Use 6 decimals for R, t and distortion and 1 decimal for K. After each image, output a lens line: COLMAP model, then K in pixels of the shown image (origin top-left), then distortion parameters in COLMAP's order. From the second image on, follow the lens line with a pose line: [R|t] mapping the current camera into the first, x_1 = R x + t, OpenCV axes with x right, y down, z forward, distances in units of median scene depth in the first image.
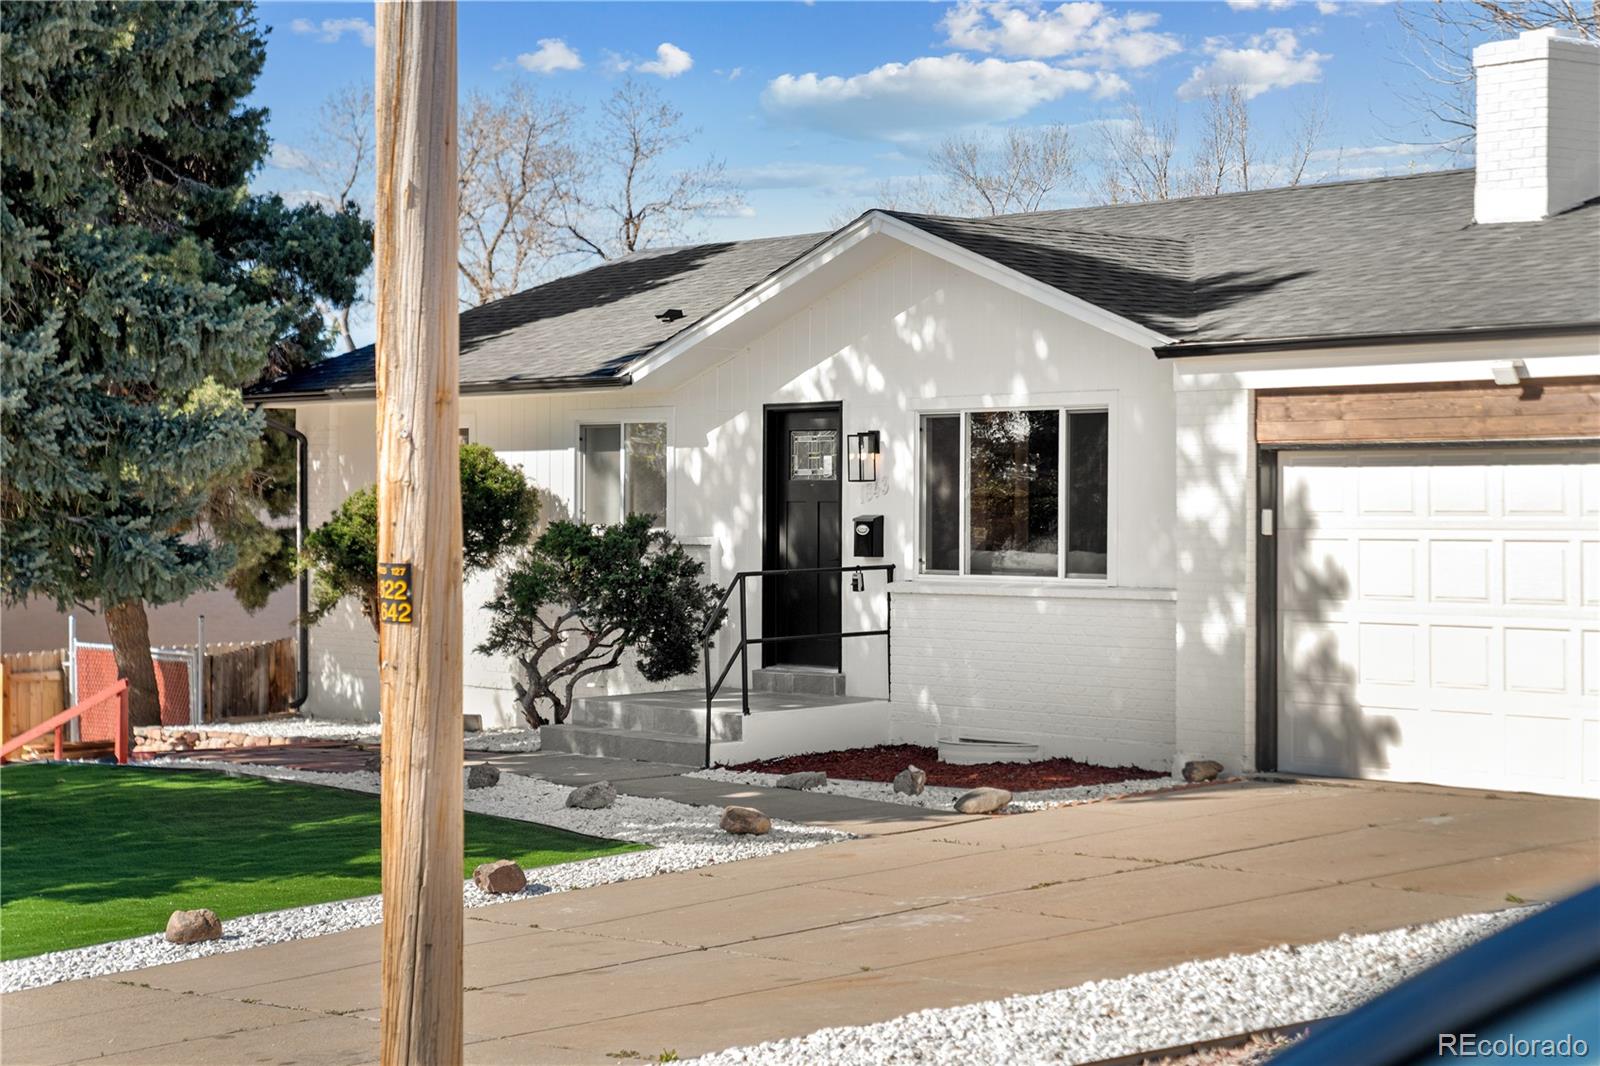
lens RADIAL K [[3346.3, 0, 797.8], [0, 3346.3, 532.6], [0, 0, 1]] dist [0.026491, 0.000000]
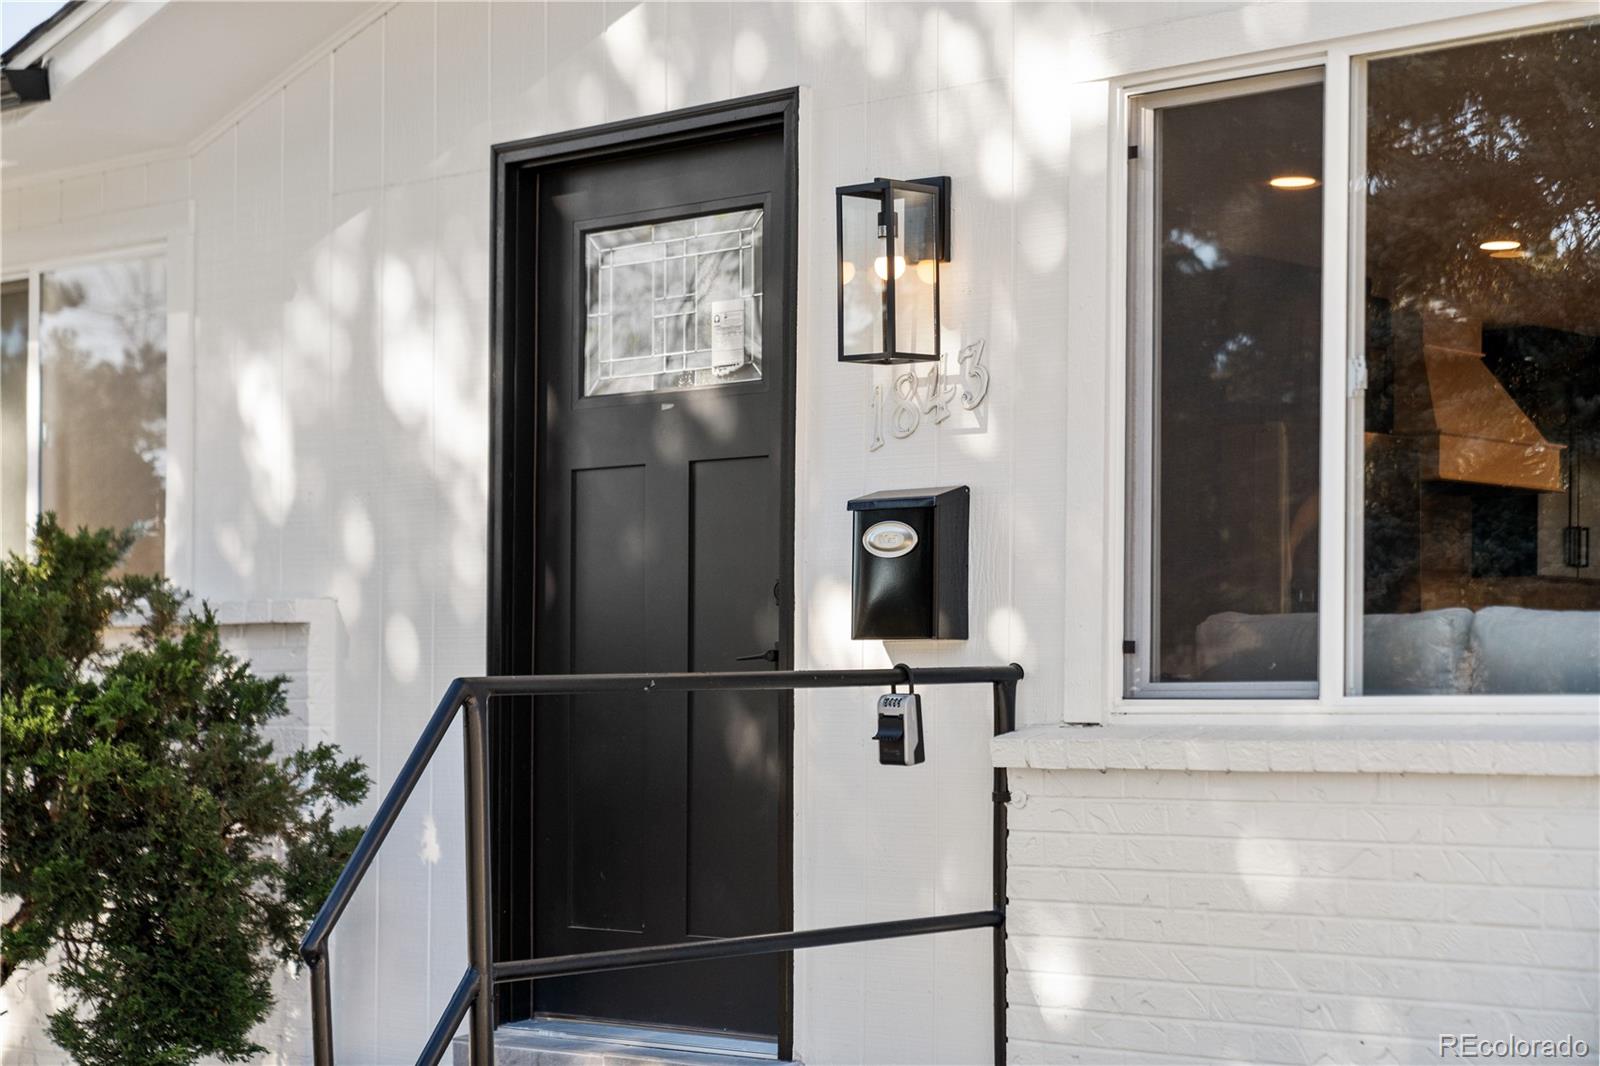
lens RADIAL K [[3346.3, 0, 796.7], [0, 3346.3, 541.5], [0, 0, 1]] dist [0.026491, 0.000000]
pose [[0.990465, 0.004069, 0.137704, -0.025017], [0.003268, 0.998588, -0.053014, 0.013481], [-0.137726, 0.052959, 0.989054, 0.717938]]
